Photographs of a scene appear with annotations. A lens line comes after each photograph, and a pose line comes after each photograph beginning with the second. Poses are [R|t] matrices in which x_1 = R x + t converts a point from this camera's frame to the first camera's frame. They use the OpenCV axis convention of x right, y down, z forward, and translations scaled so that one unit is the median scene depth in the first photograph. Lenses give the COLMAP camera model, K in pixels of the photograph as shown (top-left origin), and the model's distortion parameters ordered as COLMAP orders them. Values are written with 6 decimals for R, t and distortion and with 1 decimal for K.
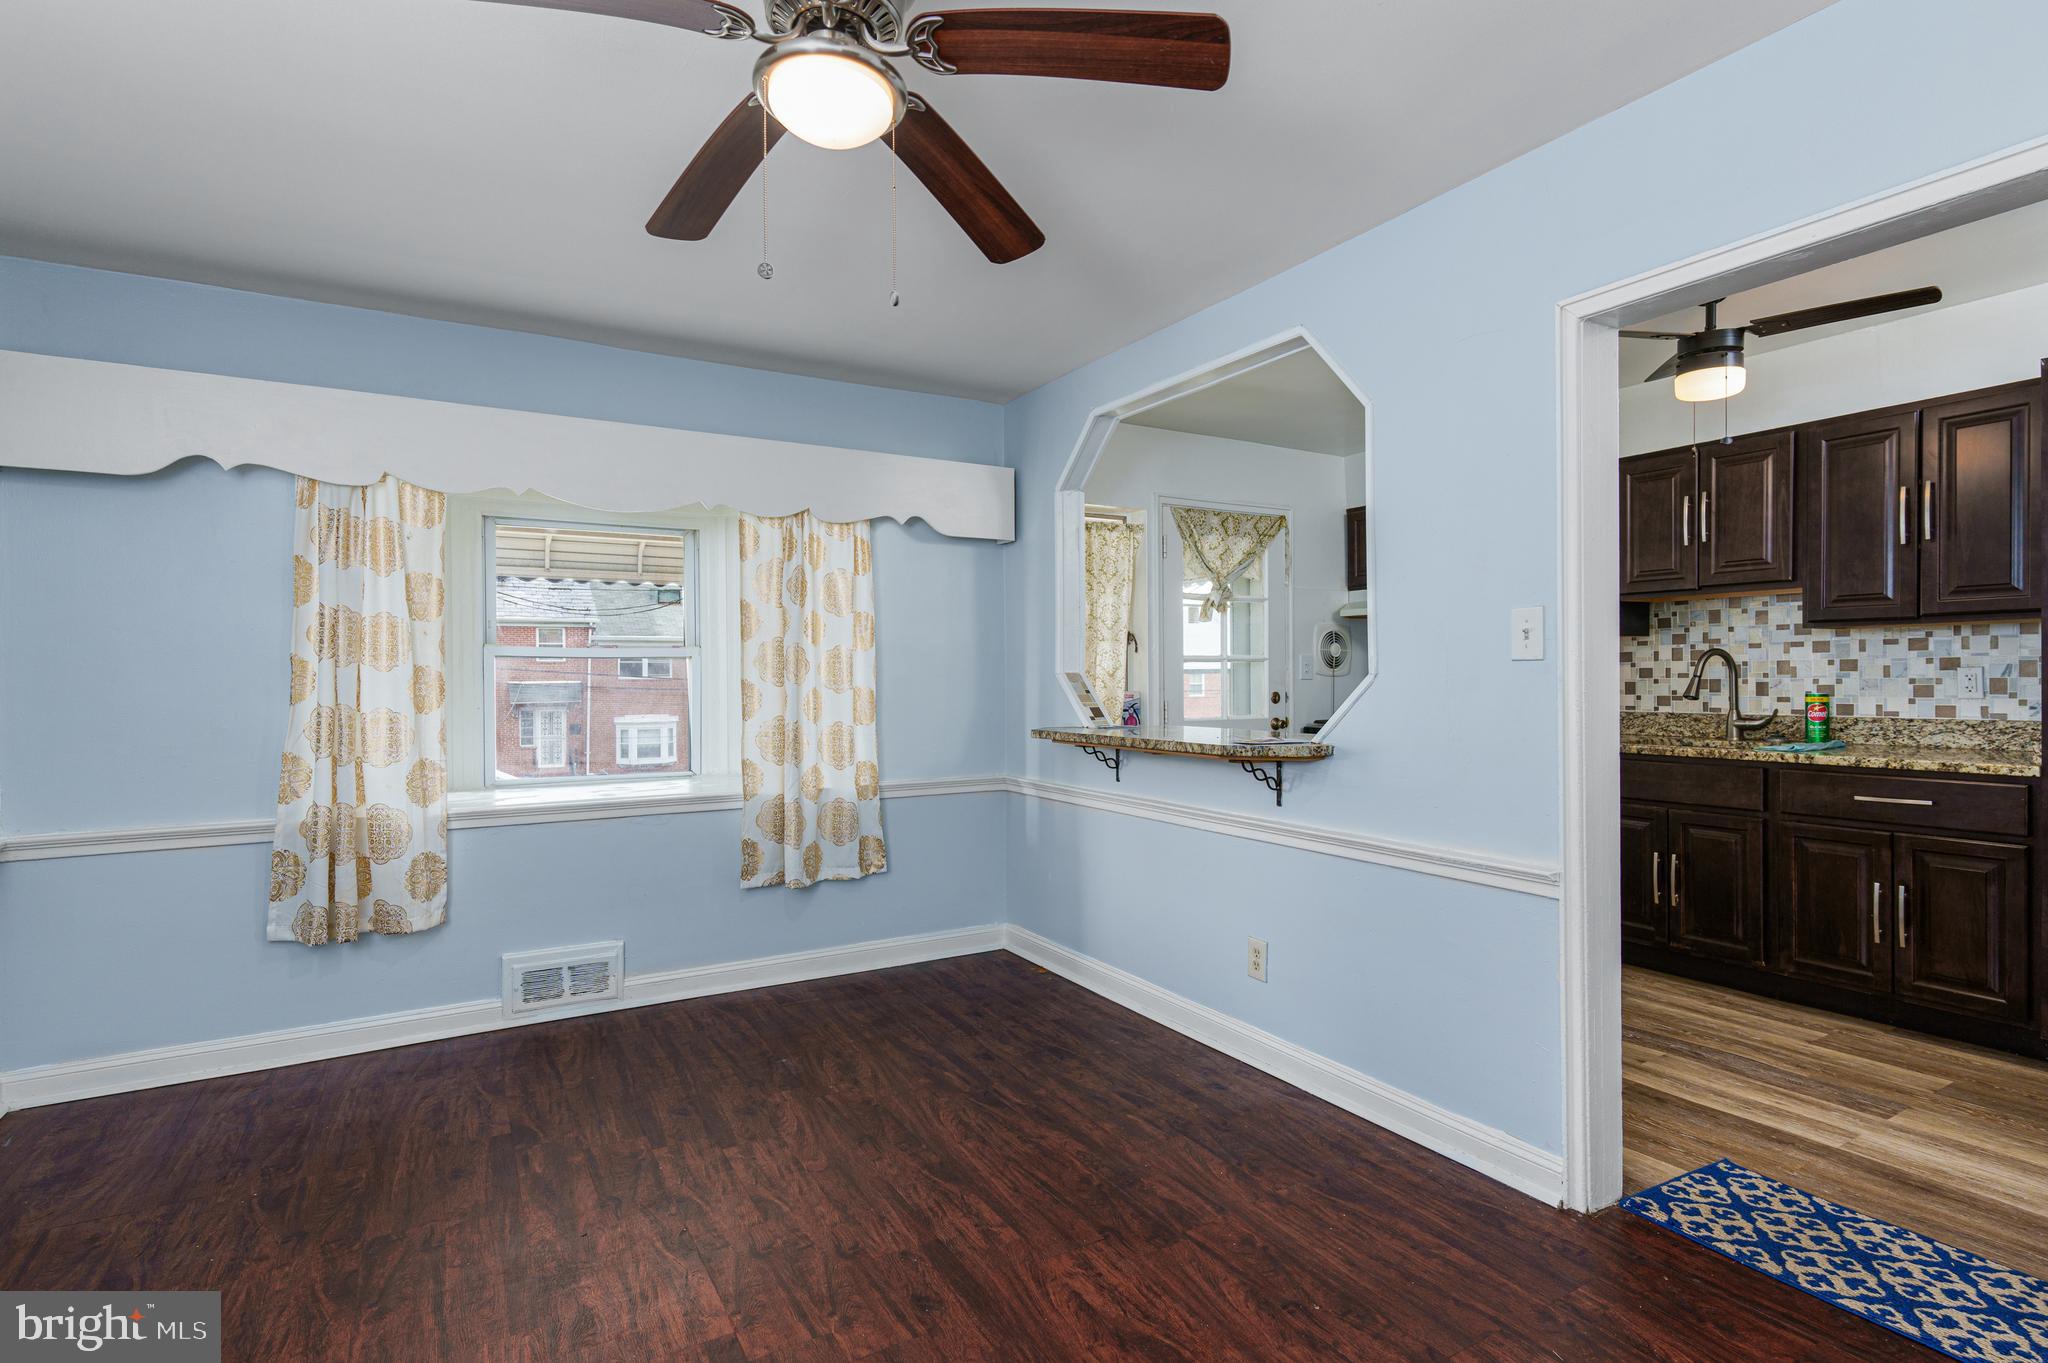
lens RADIAL K [[993.9, 0, 1014.9], [0, 993.9, 684.1], [0, 0, 1]] dist [0.003090, -0.000605]
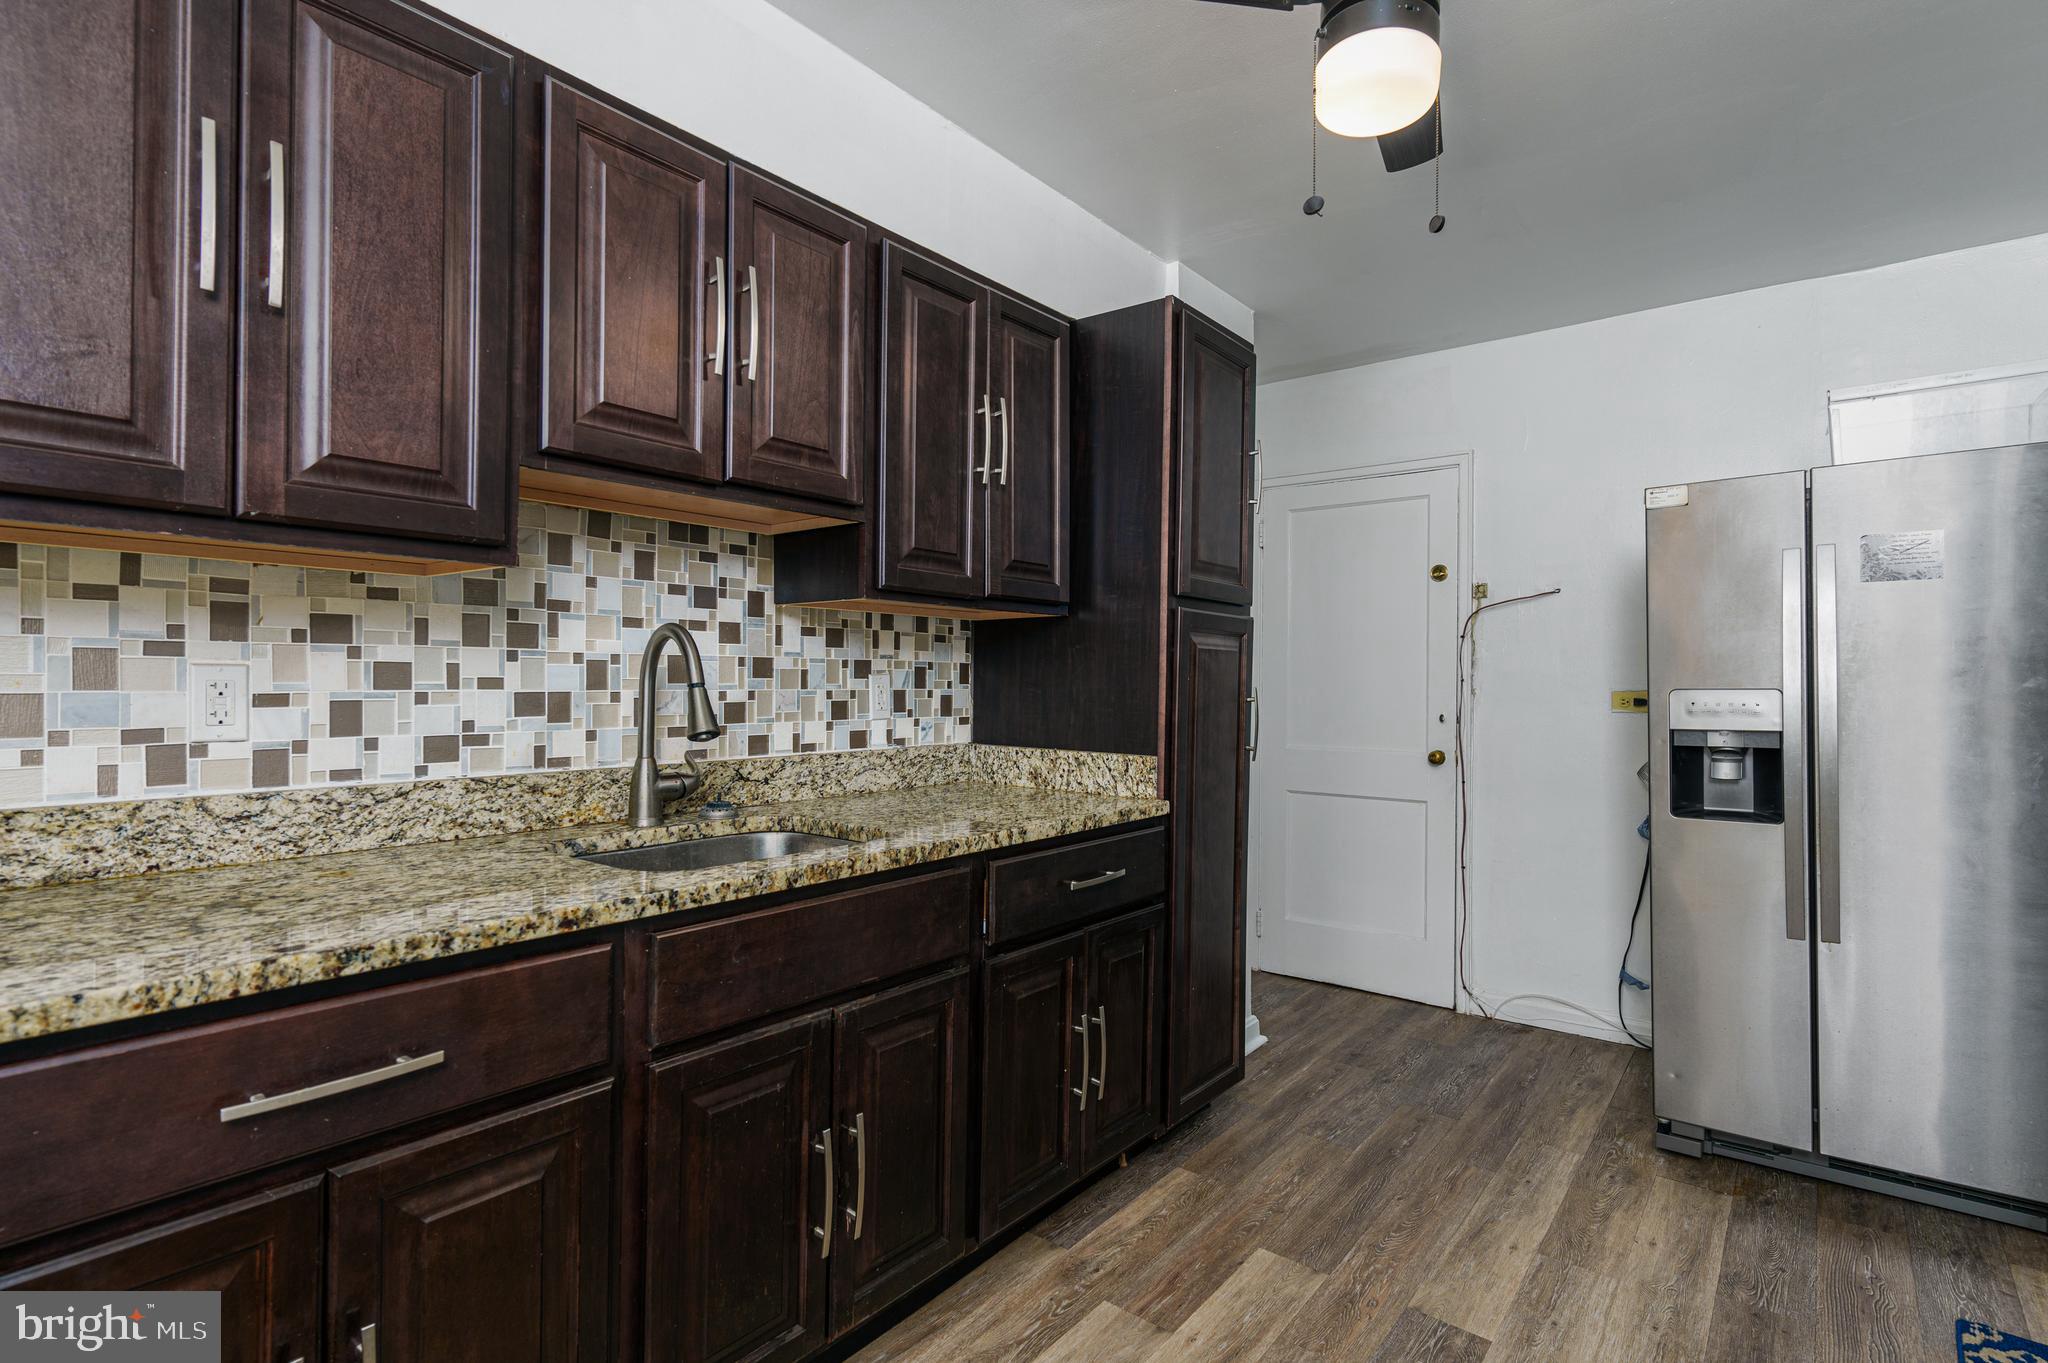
lens RADIAL K [[998.9, 0, 1016.5], [0, 998.9, 685.2], [0, 0, 1]] dist [0.002515, 0.001589]
pose [[-0.354893, 0.003590, 0.934900, 0.256976], [0.003852, 0.999990, -0.002378, -0.007141], [-0.934899, 0.002757, -0.354903, 1.132256]]
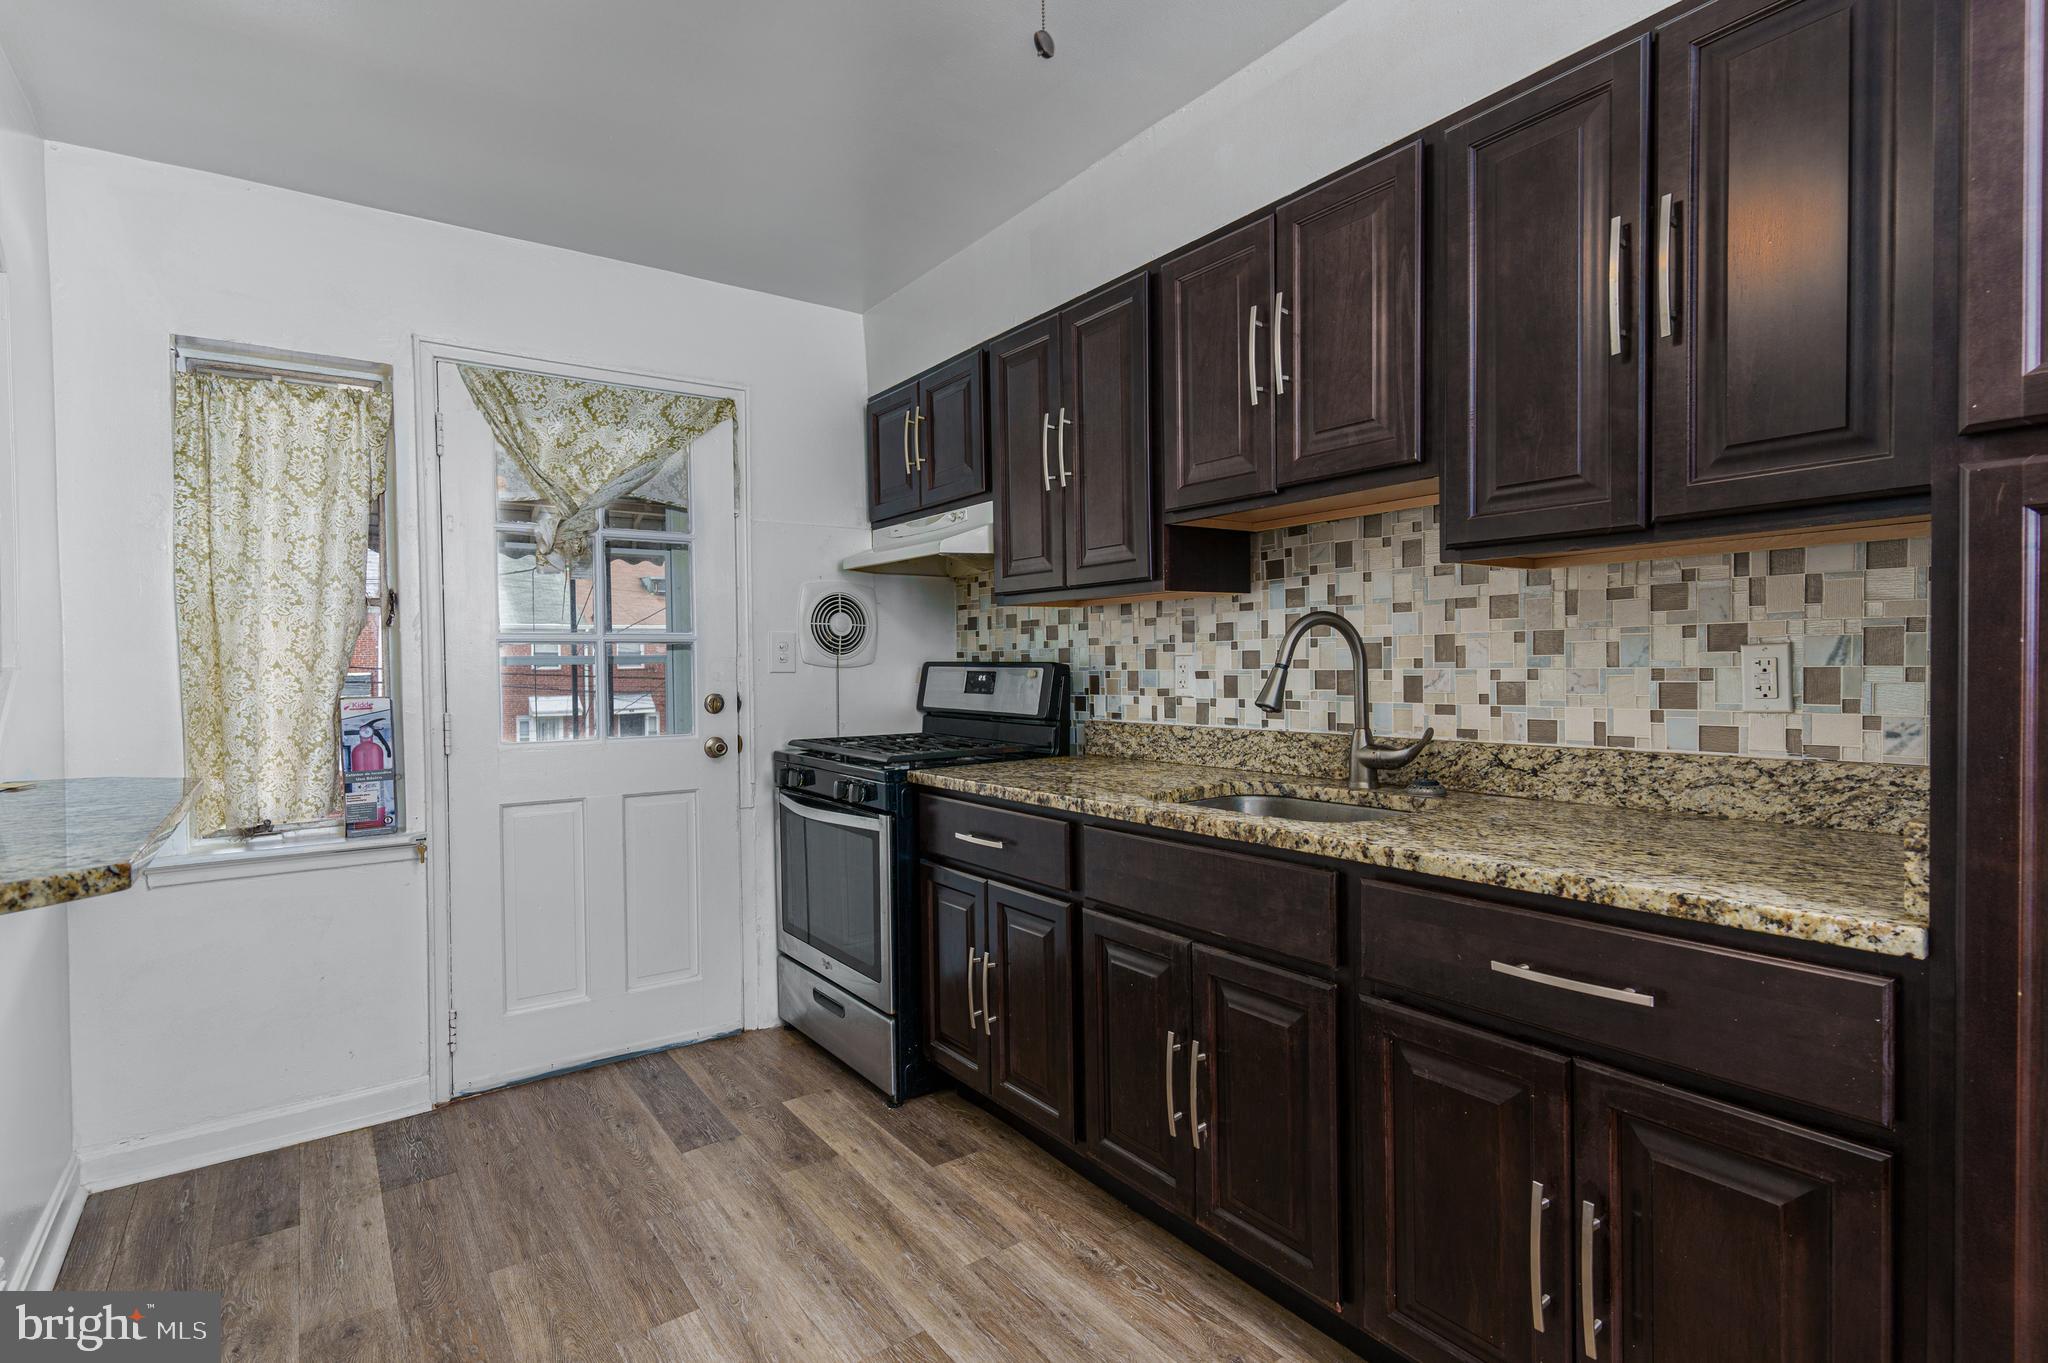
lens RADIAL K [[998.9, 0, 1016.5], [0, 998.9, 685.2], [0, 0, 1]] dist [0.002515, 0.001589]
pose [[0.995582, -0.007689, 0.093578, 0.555372], [0.006487, 0.999893, 0.013137, -0.006010], [-0.093669, -0.012471, 0.995525, 0.556251]]
